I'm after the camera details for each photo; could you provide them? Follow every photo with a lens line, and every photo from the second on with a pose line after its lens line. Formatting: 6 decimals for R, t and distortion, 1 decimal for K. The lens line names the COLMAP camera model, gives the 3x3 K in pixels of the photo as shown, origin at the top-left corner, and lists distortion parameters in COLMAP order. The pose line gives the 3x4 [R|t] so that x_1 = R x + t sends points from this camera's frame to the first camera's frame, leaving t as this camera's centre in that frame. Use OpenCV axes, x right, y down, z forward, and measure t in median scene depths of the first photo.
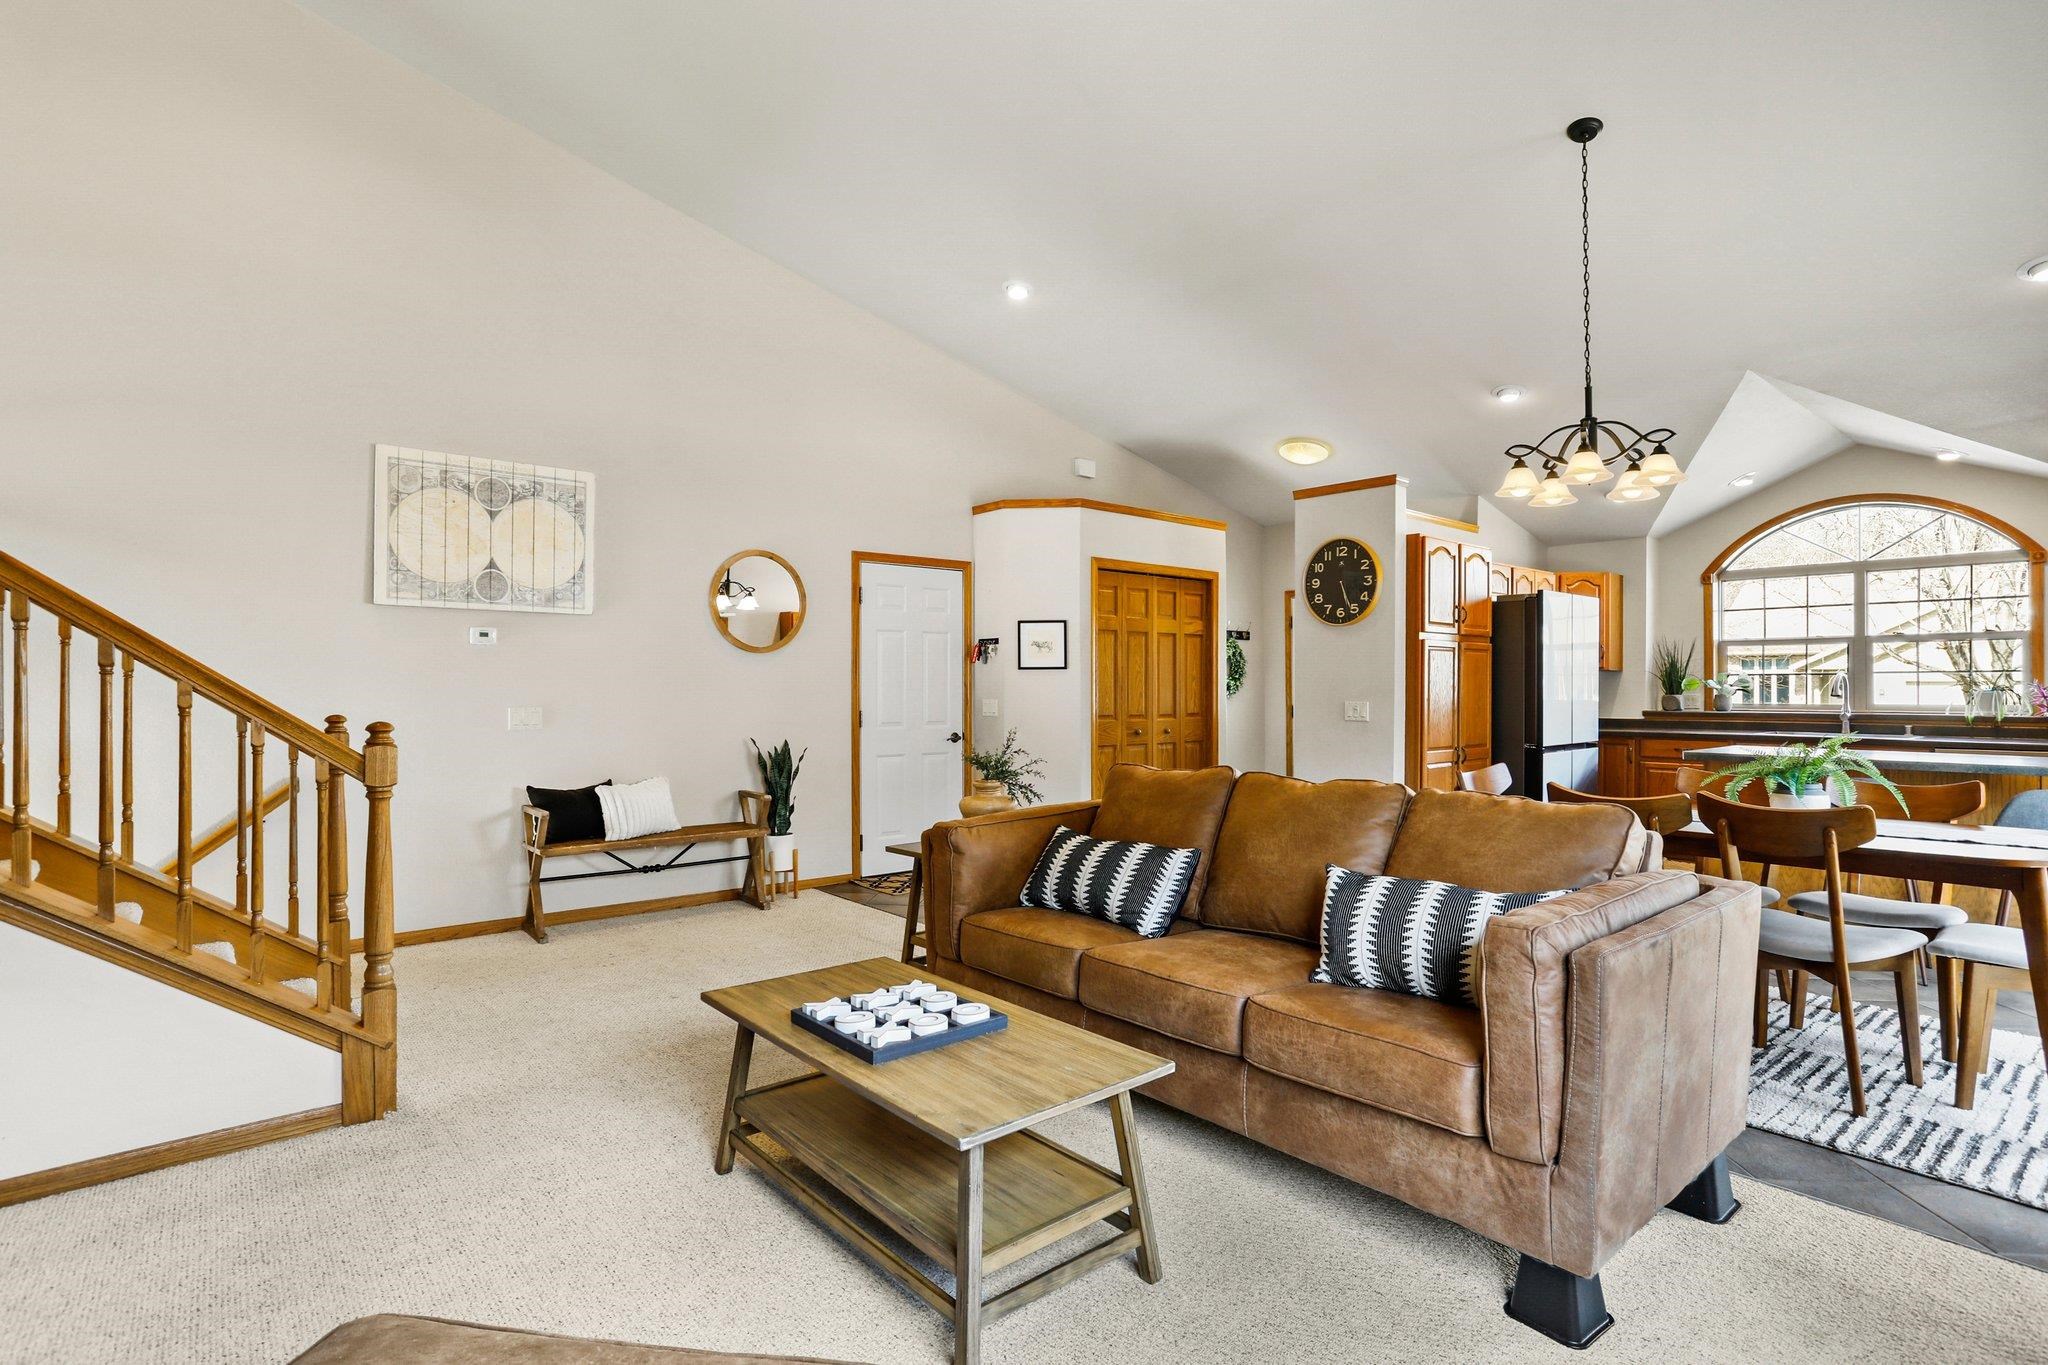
lens RADIAL K [[1016.9, 0, 1031.7], [0, 1016.9, 680.8], [0, 0, 1]] dist [-0.055932, 0.035200]
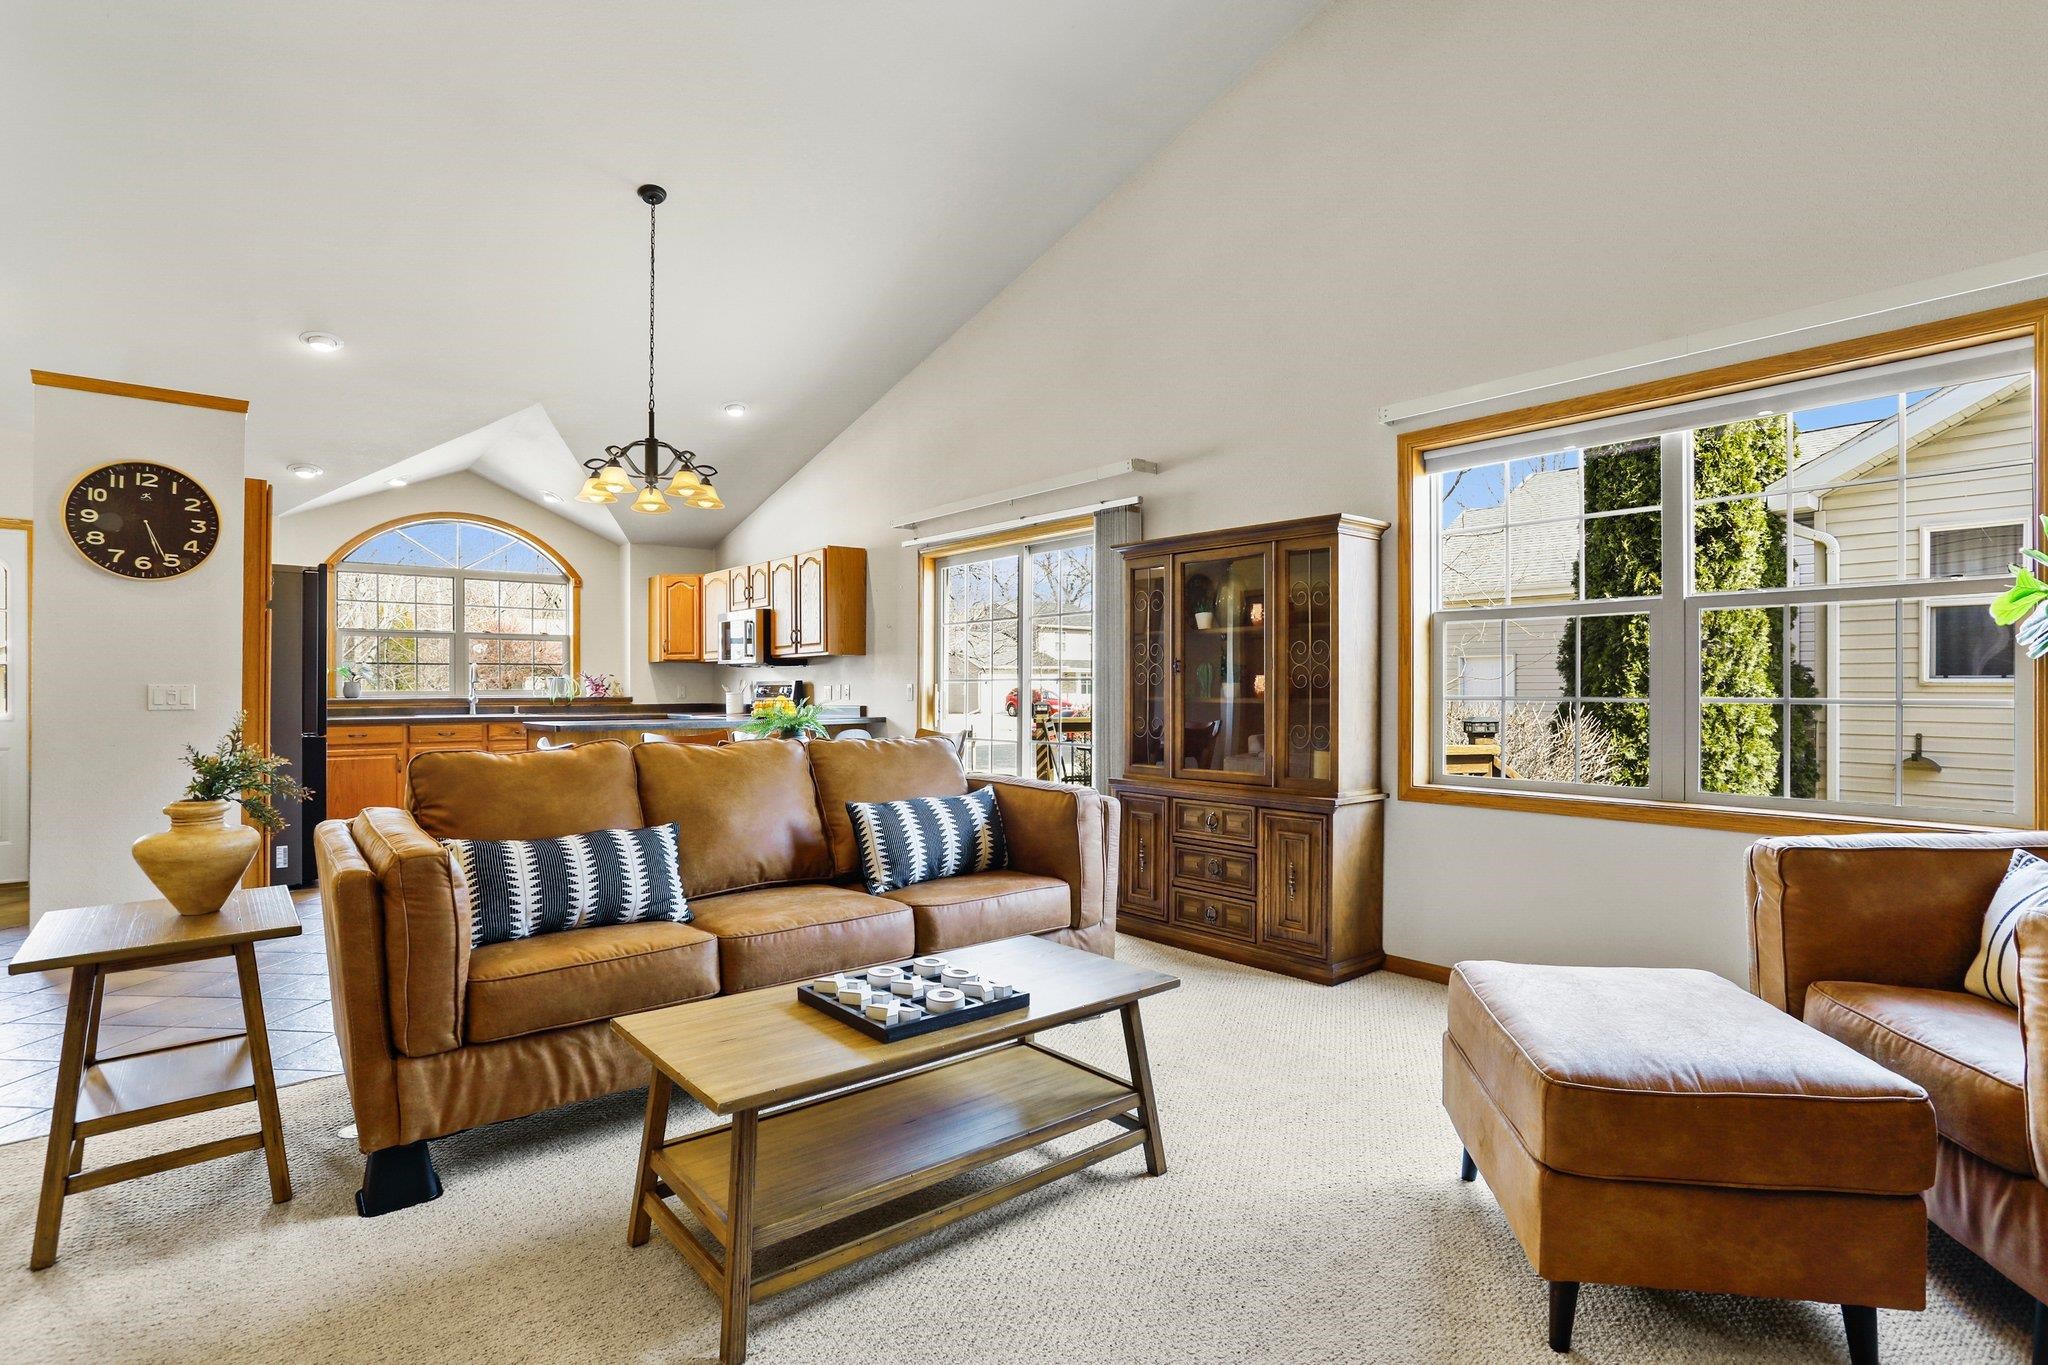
lens RADIAL K [[1016.9, 0, 1031.7], [0, 1016.9, 680.8], [0, 0, 1]] dist [-0.055932, 0.035200]
pose [[0.029652, 0.007301, 0.999534, -0.389871], [-0.008664, 0.999938, -0.007047, 0.017358], [-0.999523, -0.008451, 0.029714, 0.328406]]
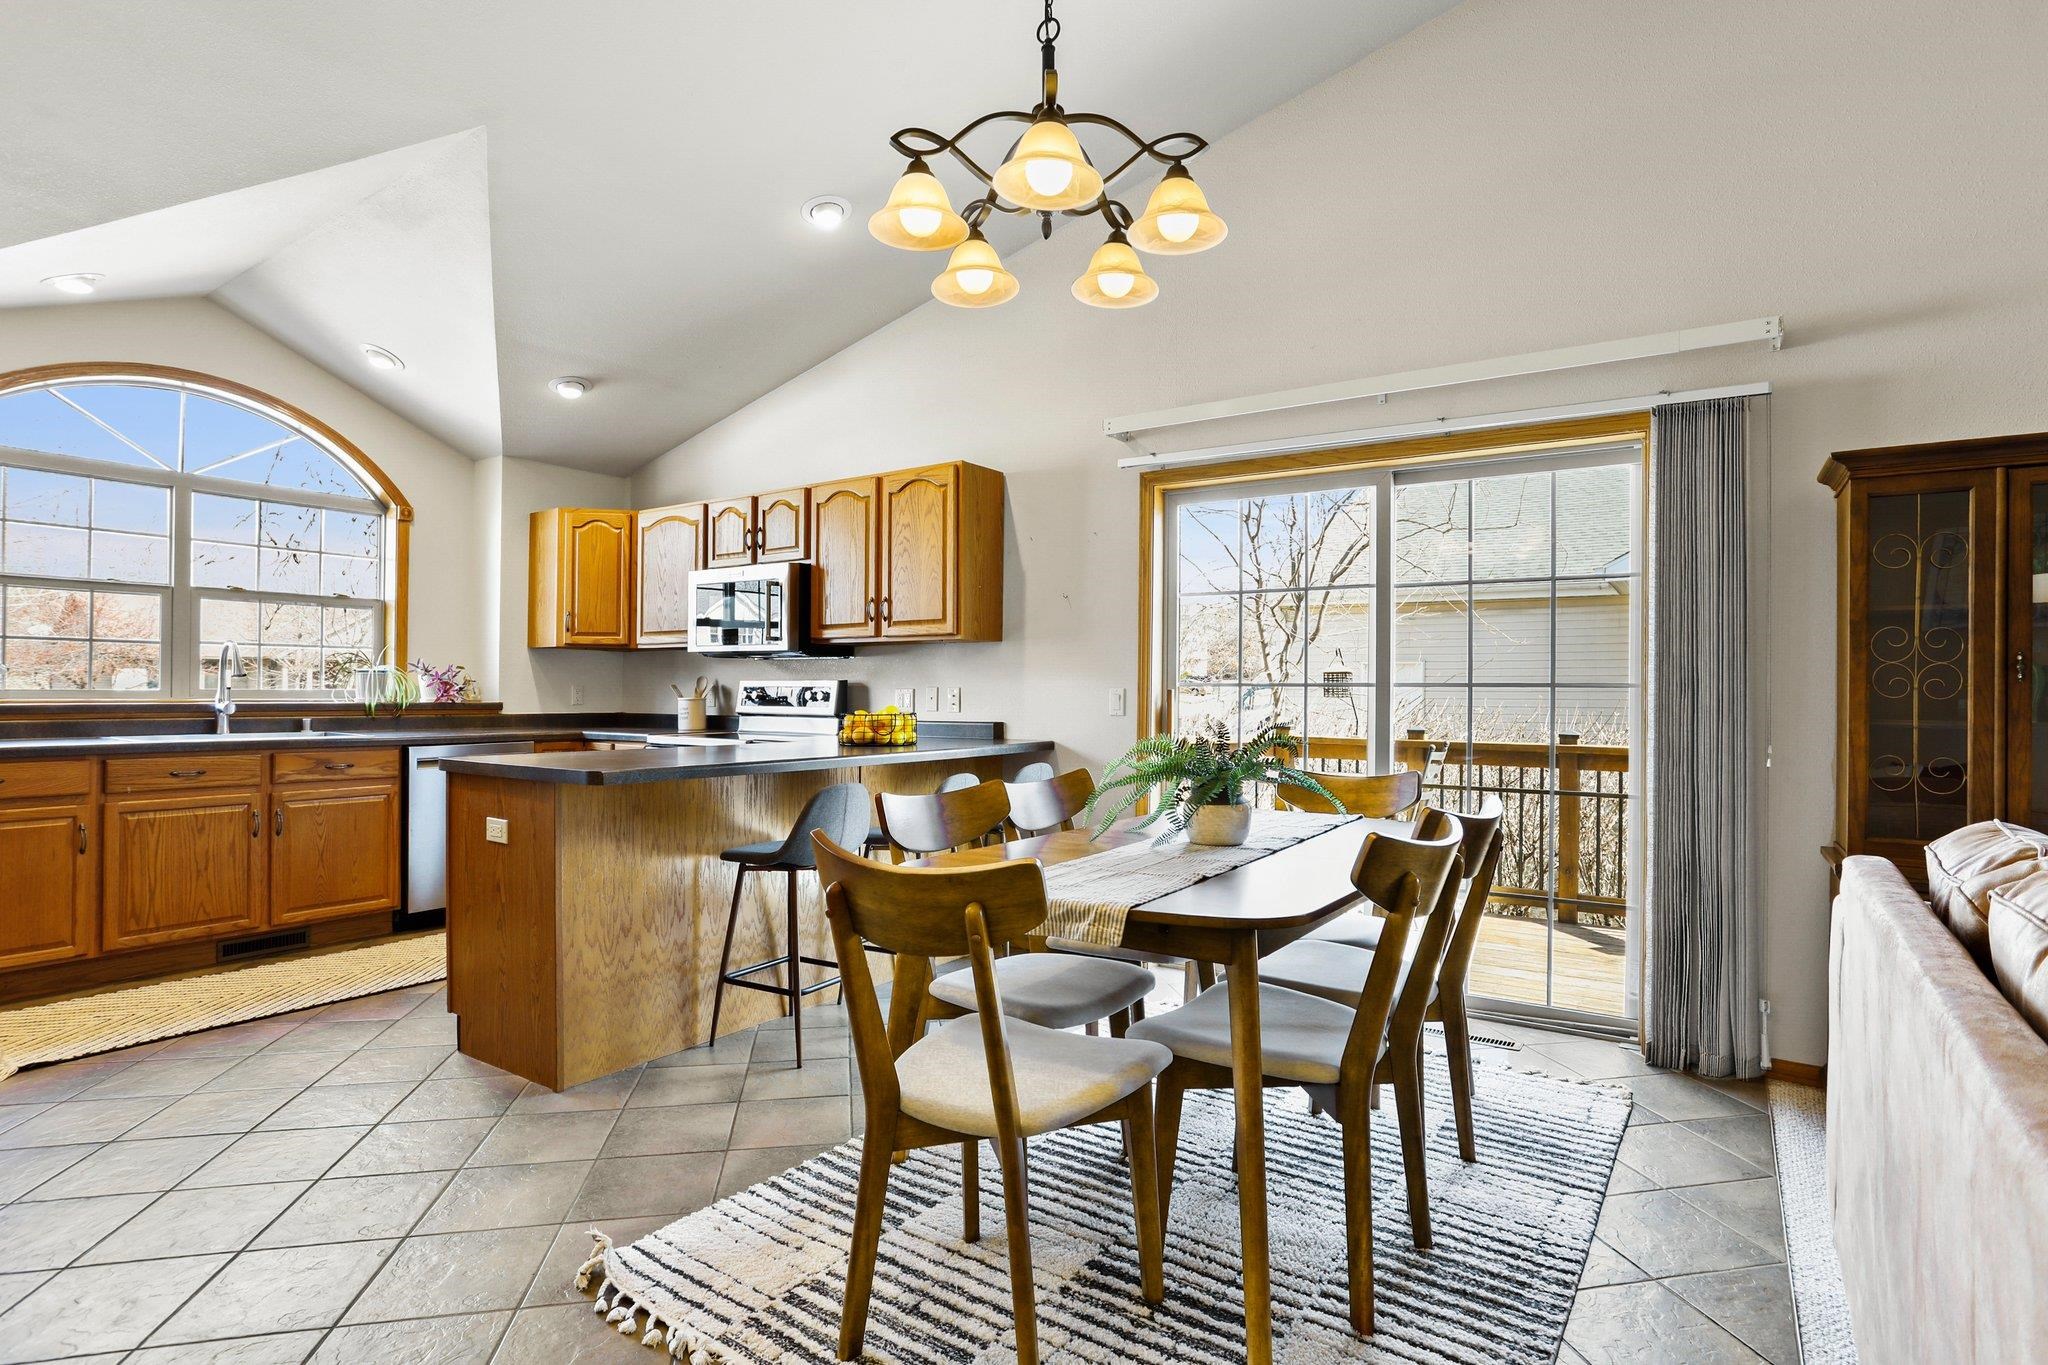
lens RADIAL K [[1016.9, 0, 1031.7], [0, 1016.9, 680.8], [0, 0, 1]] dist [-0.055932, 0.035200]
pose [[-0.257896, 0.005572, 0.966157, 0.051587], [-0.018872, 0.999764, -0.010803, 0.016772], [-0.965988, -0.021019, -0.257730, 0.719125]]
